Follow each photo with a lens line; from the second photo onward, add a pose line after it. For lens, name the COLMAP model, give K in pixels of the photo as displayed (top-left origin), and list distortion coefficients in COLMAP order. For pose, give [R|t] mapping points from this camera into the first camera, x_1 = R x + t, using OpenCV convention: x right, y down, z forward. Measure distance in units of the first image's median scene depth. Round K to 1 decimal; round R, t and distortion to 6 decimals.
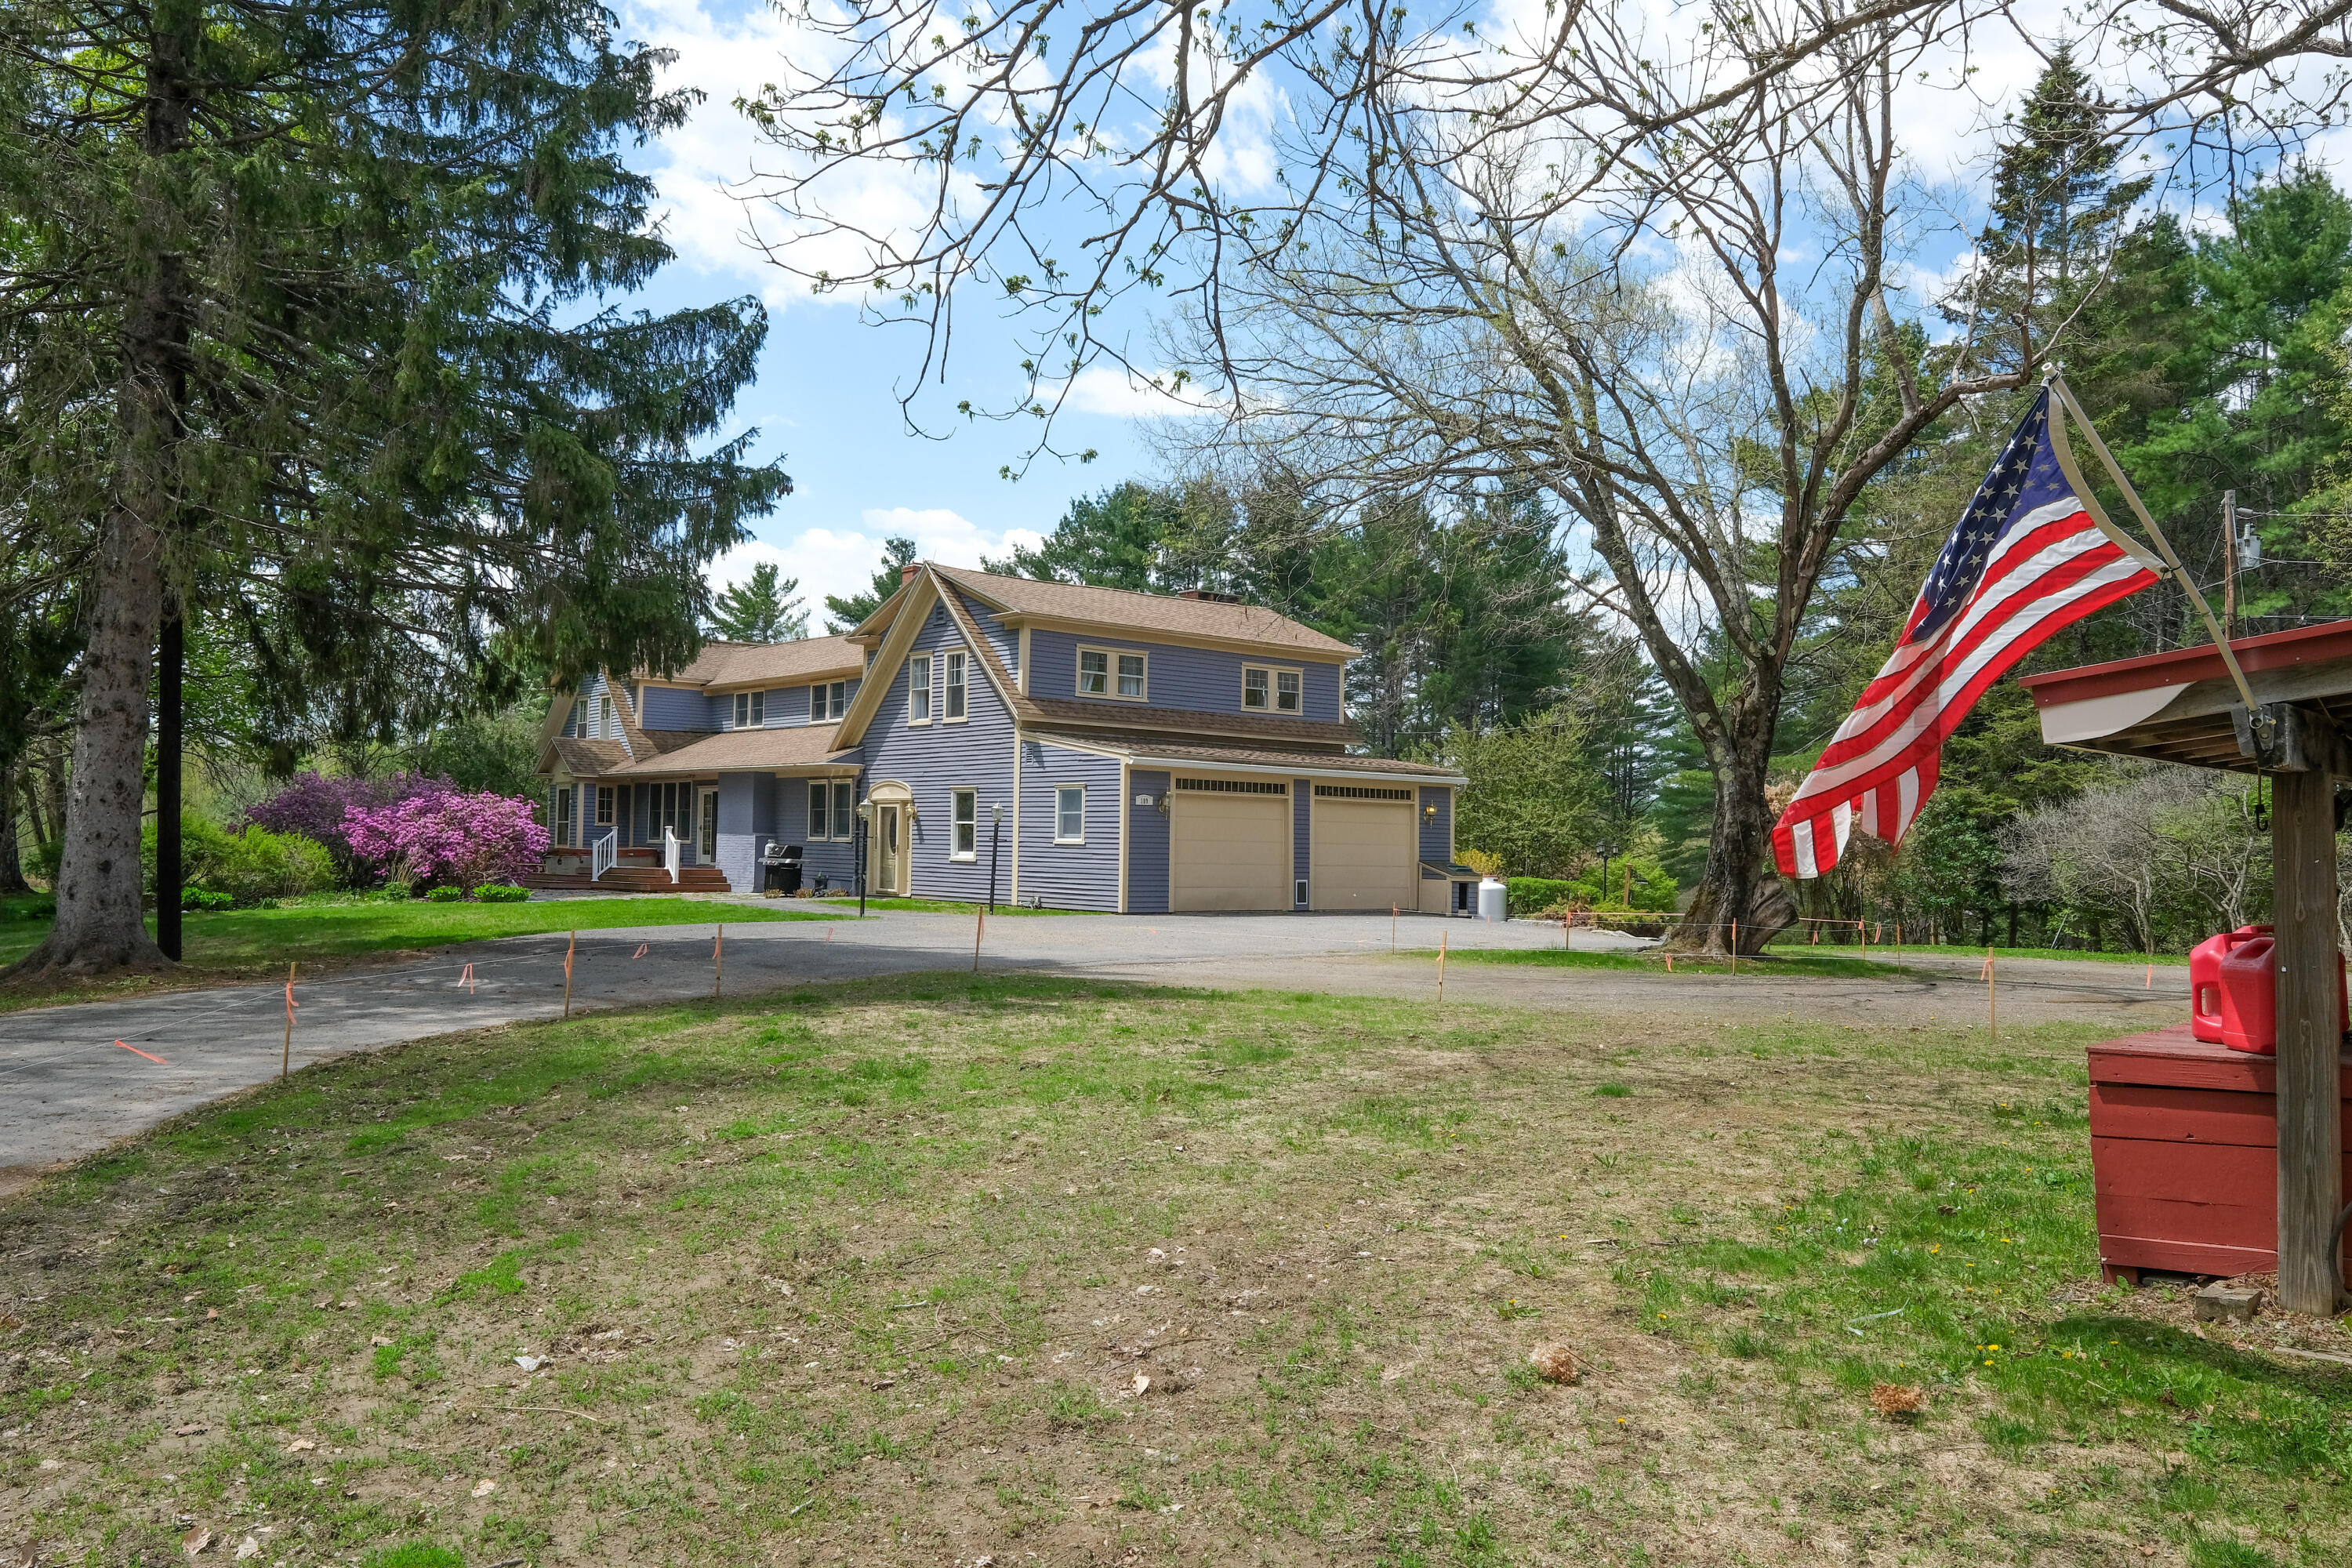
lens RADIAL K [[1747.1, 0, 1164.8], [0, 1747.1, 781.1], [0, 0, 1]] dist [-0.002785, 0.001069]
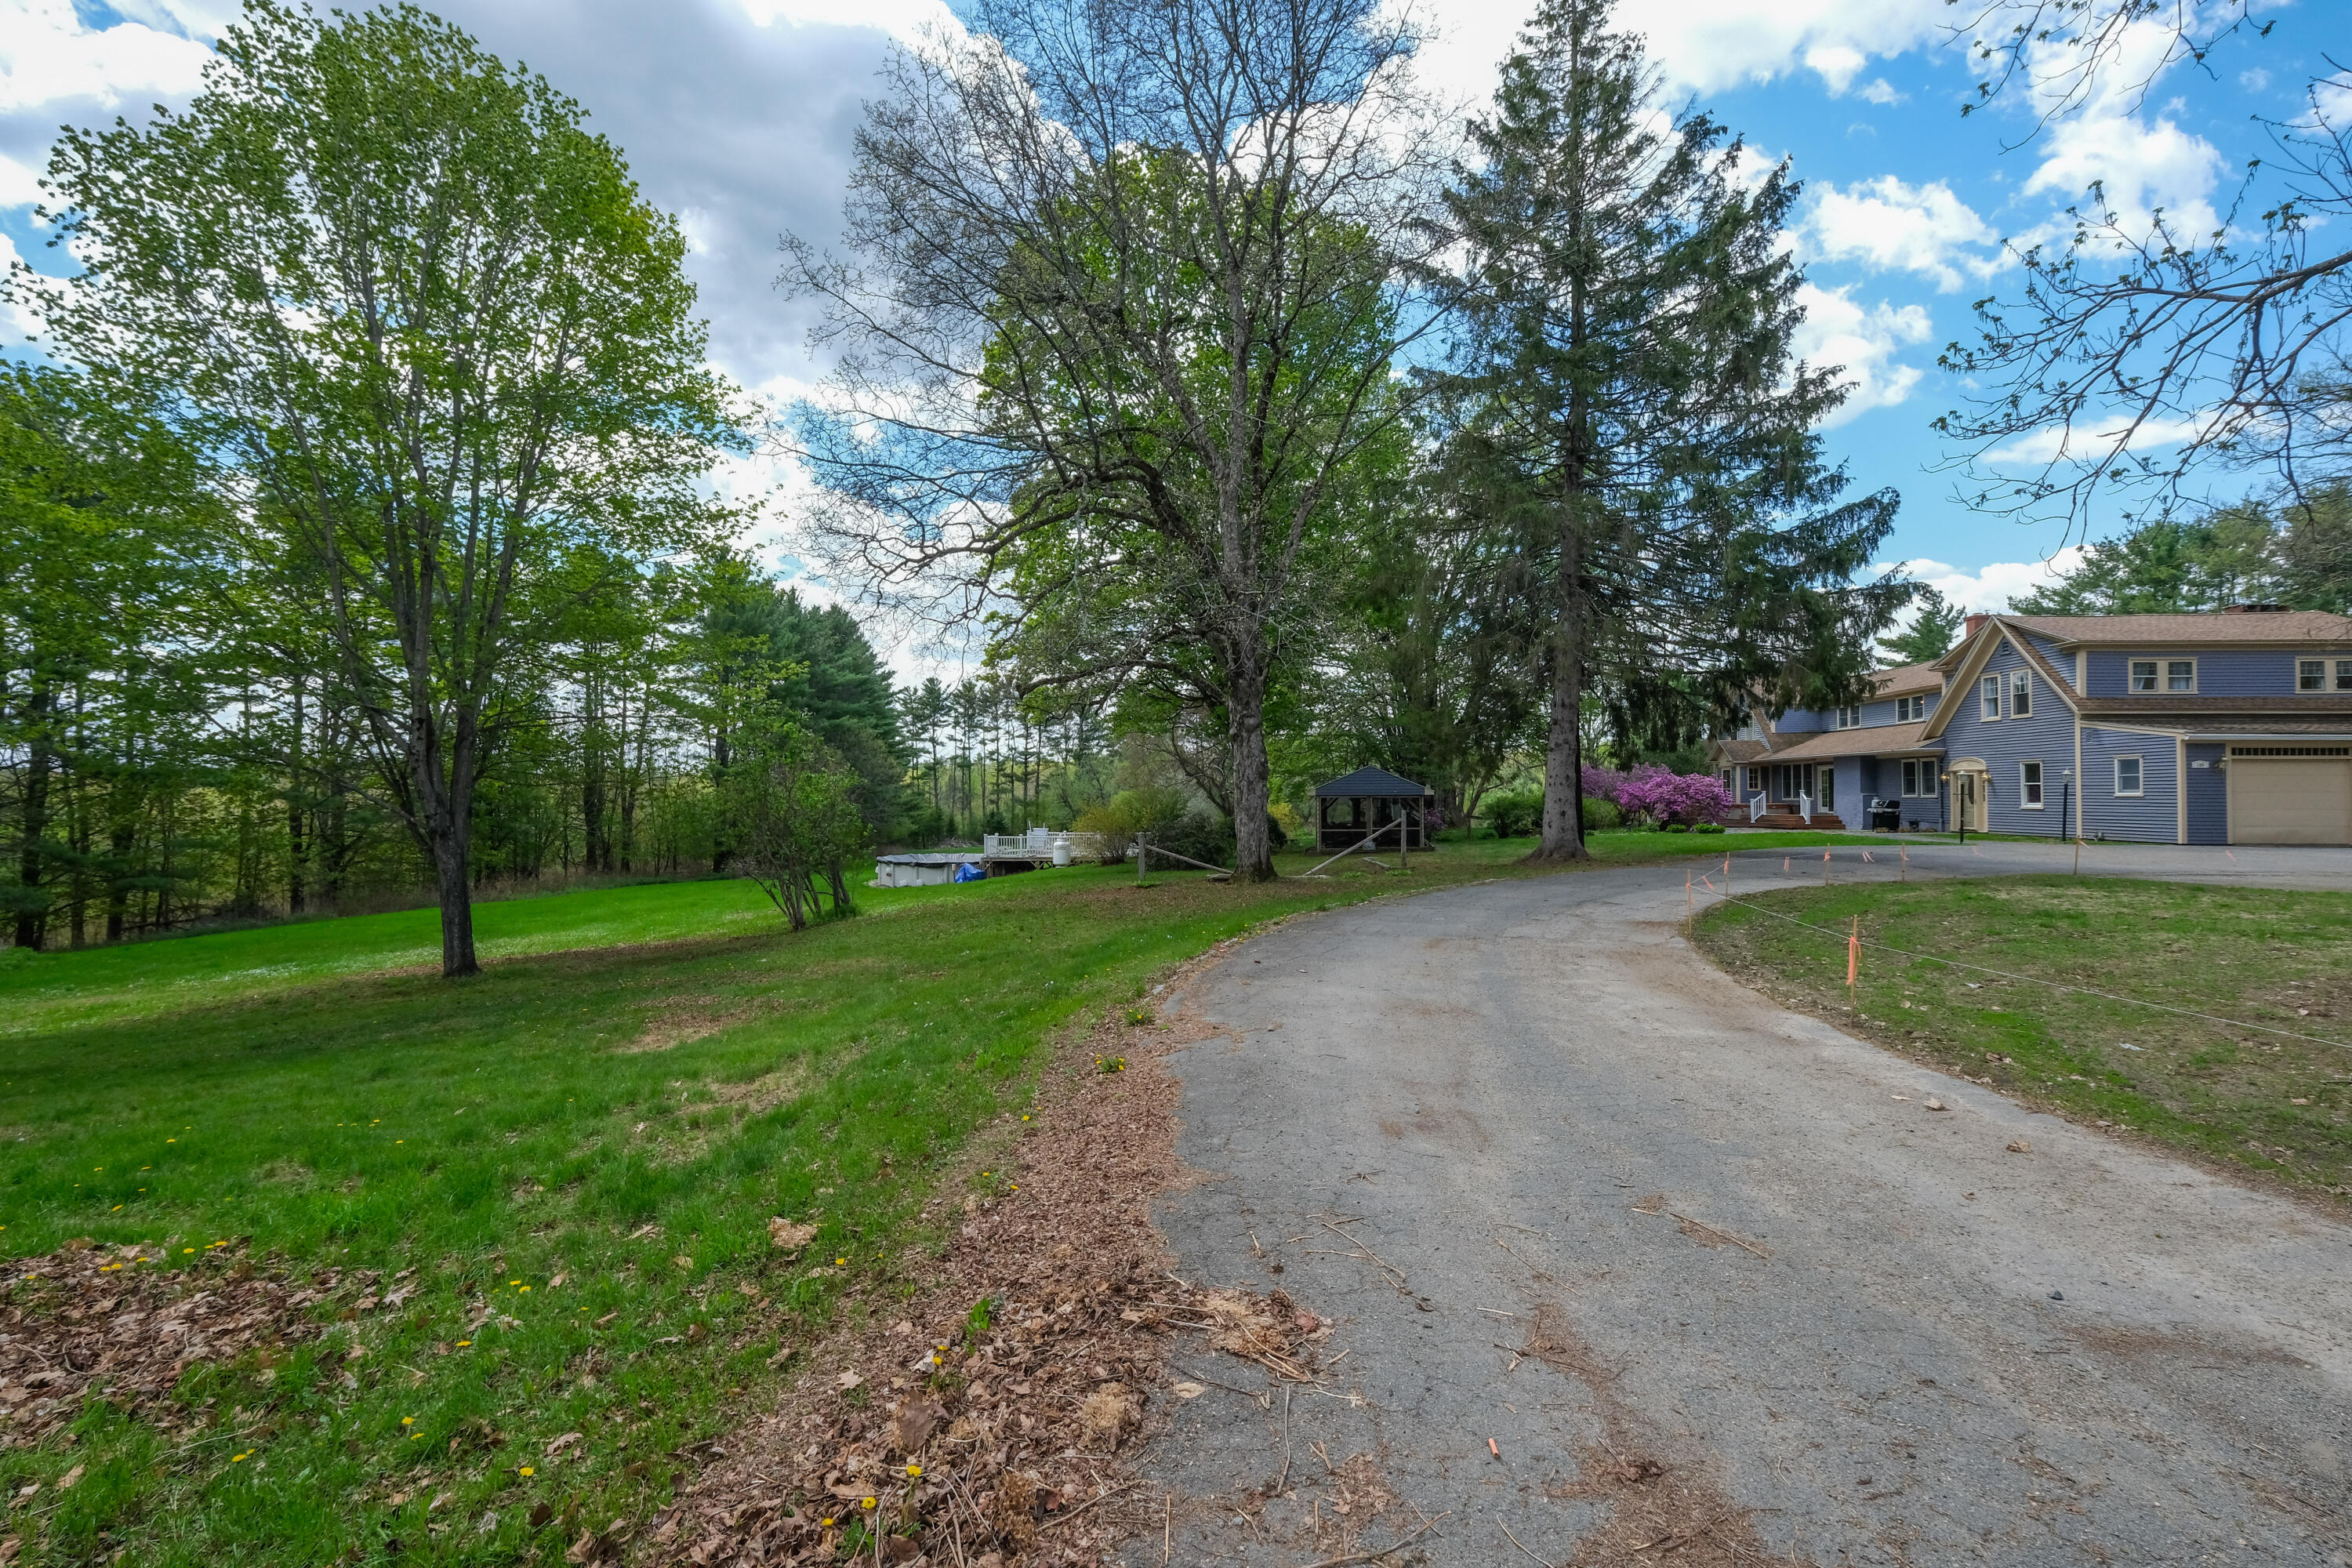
lens RADIAL K [[1033.4, 0, 1195.4], [0, 1033.4, 781.1], [0, 0, 1]] dist [-0.002875, -0.001012]
pose [[0.717863, -0.026103, -0.695695, -0.013977], [0.036177, 0.999345, -0.000166, -0.004174], [0.695244, -0.025049, 0.718338, -0.132140]]
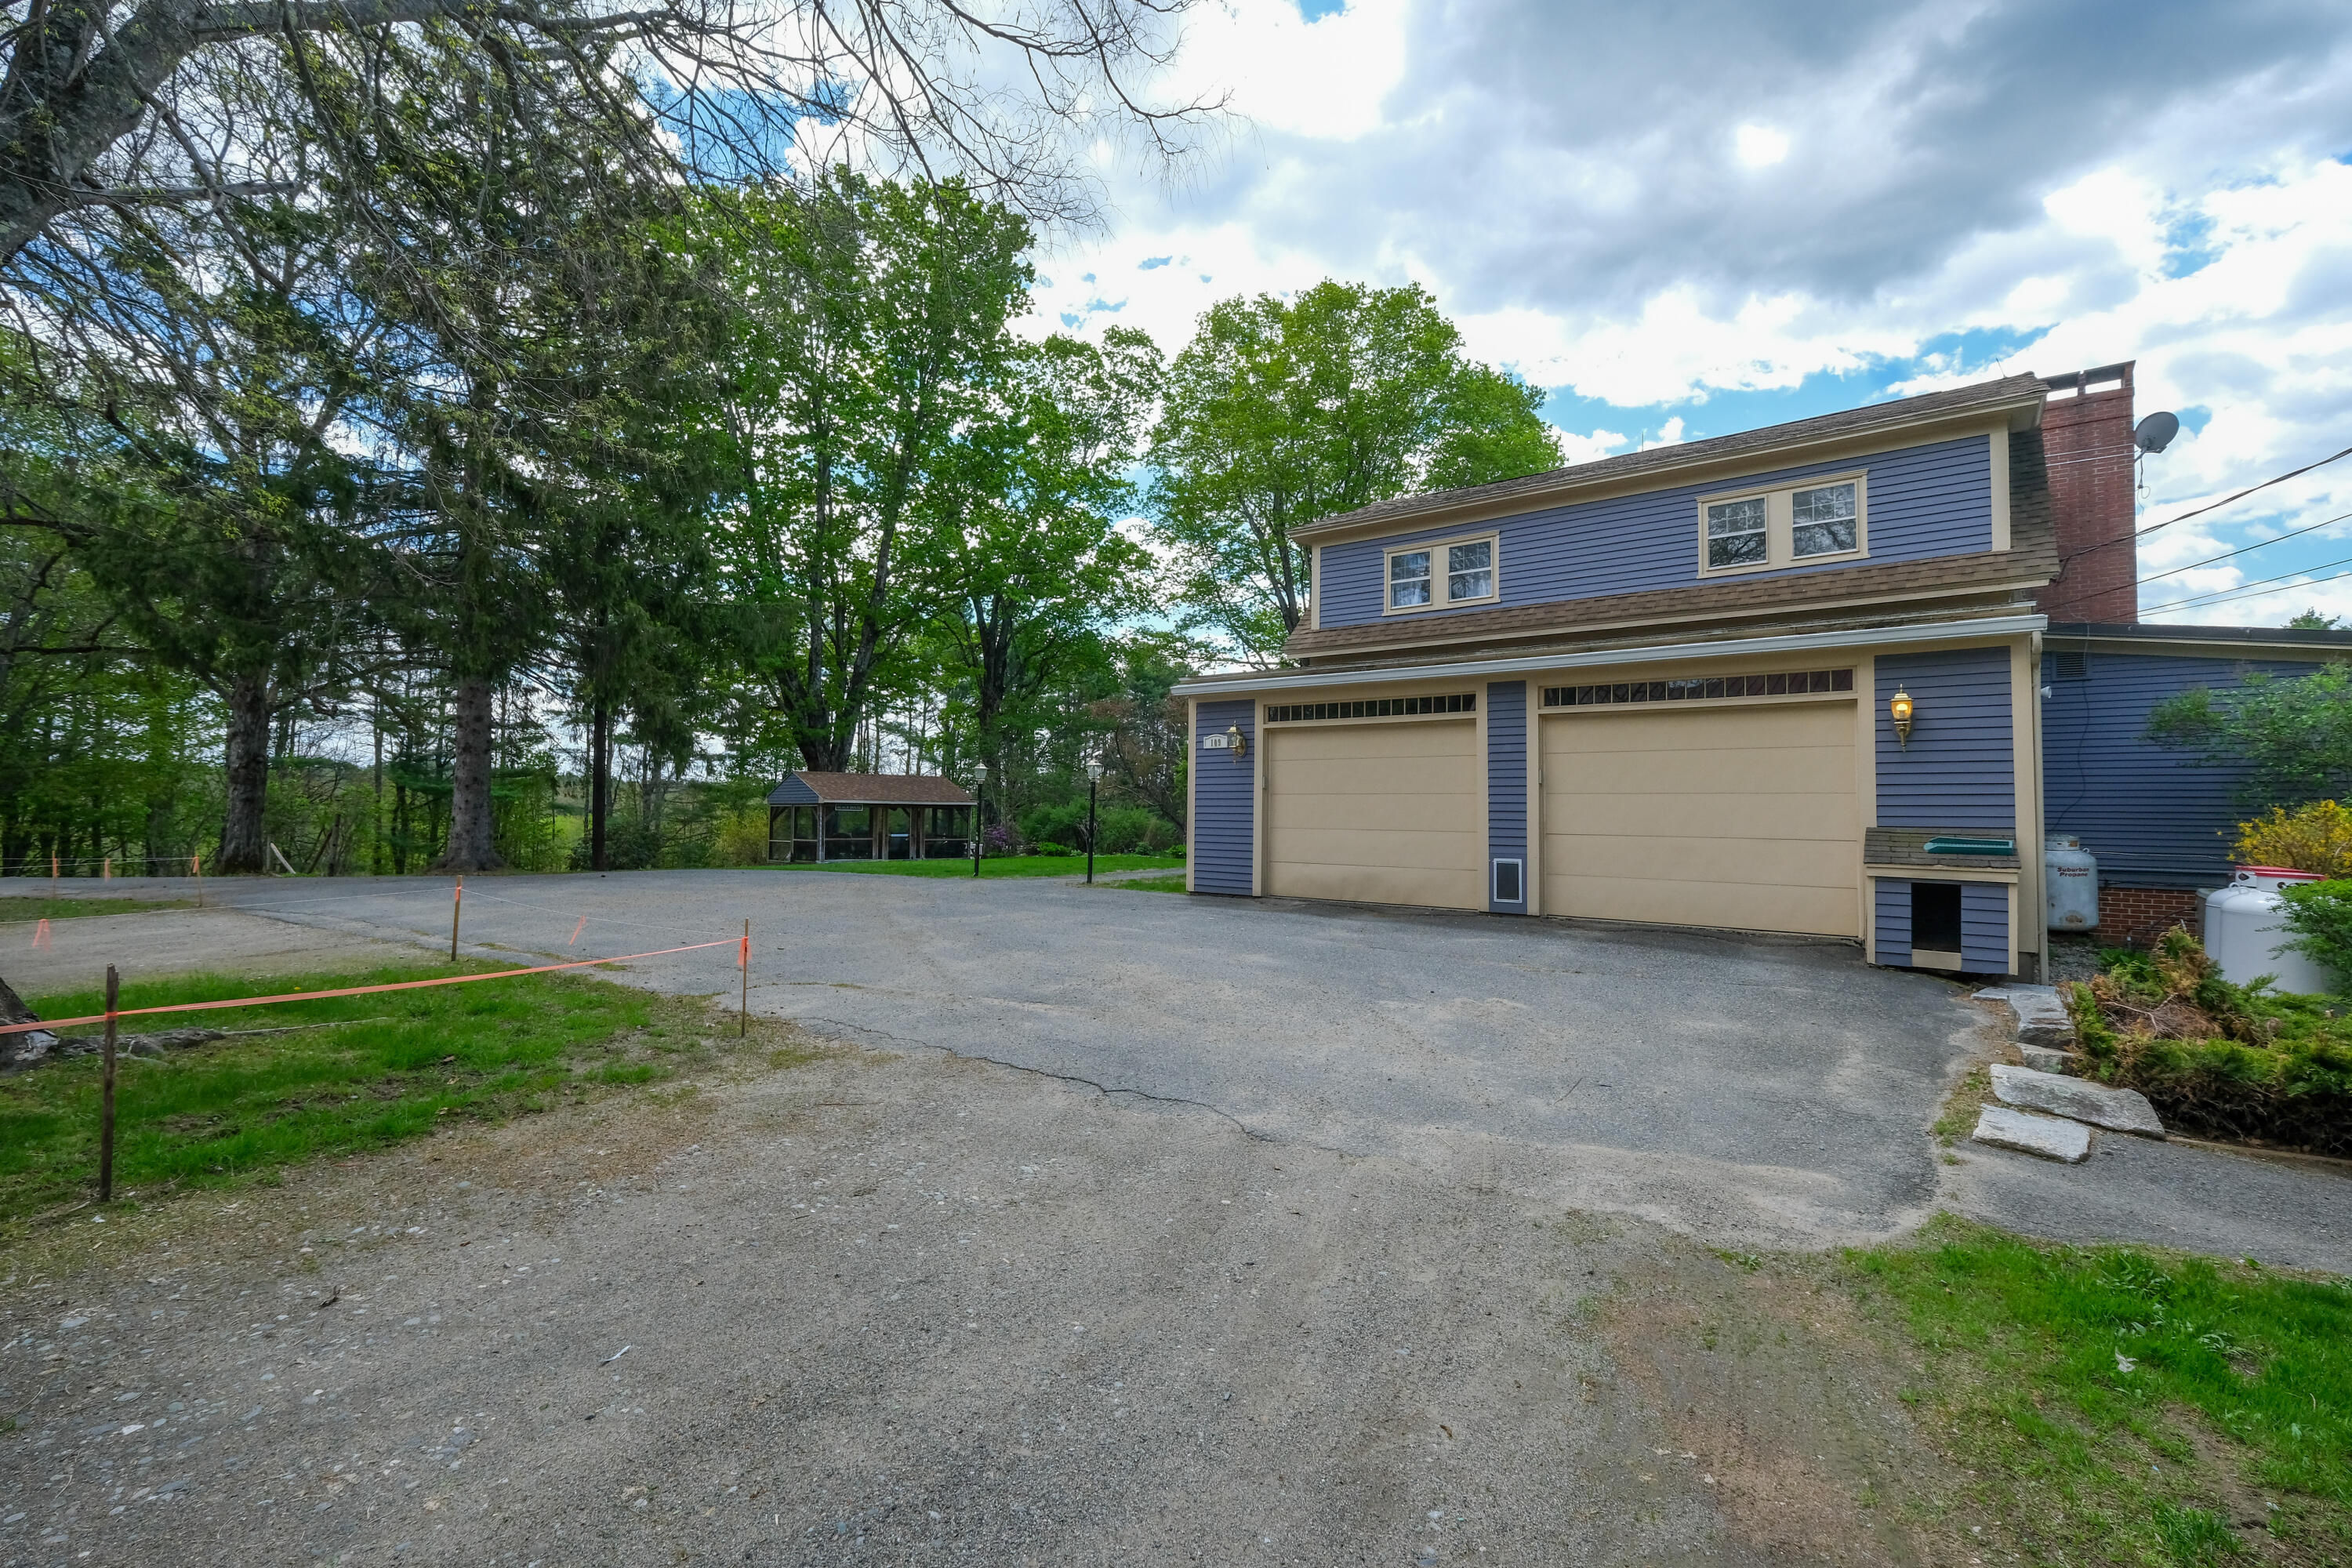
lens RADIAL K [[1033.4, 0, 1235.0], [0, 1033.4, 783.3], [0, 0, 1]] dist [-0.002875, -0.001012]
pose [[0.223957, -0.042574, -0.973669, 0.357701], [0.036899, 0.998700, -0.035182, 0.037856], [0.973900, -0.028048, 0.225236, 0.783406]]
